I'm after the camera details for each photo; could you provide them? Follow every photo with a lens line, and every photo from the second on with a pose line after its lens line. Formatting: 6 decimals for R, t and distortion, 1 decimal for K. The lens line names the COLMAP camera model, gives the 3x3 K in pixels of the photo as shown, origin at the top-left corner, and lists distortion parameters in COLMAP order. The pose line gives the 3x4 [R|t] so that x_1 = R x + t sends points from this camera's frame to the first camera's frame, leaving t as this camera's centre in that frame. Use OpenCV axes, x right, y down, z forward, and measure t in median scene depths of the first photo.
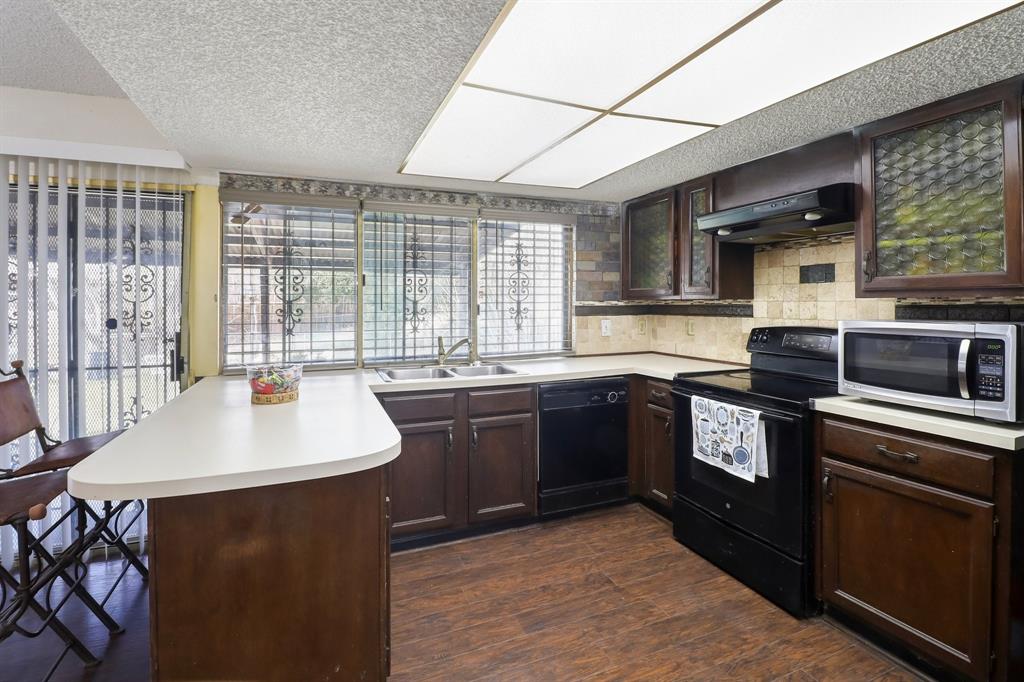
lens RADIAL K [[480.5, 0, 507.5], [0, 480.5, 301.3], [0, 0, 1]] dist [0.025461, -0.021567]
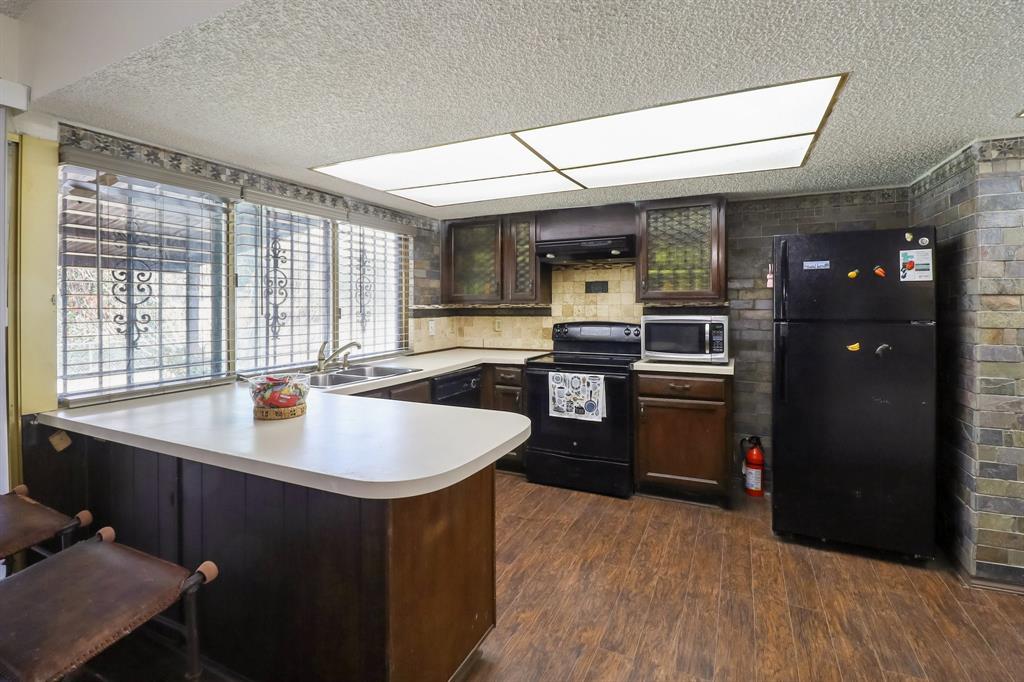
lens RADIAL K [[480.5, 0, 507.5], [0, 480.5, 301.3], [0, 0, 1]] dist [0.025461, -0.021567]
pose [[0.744779, 0.005688, 0.667287, -0.556495], [-0.000179, 0.999965, -0.008323, 0.001129], [-0.667312, 0.006079, 0.744754, 0.034814]]
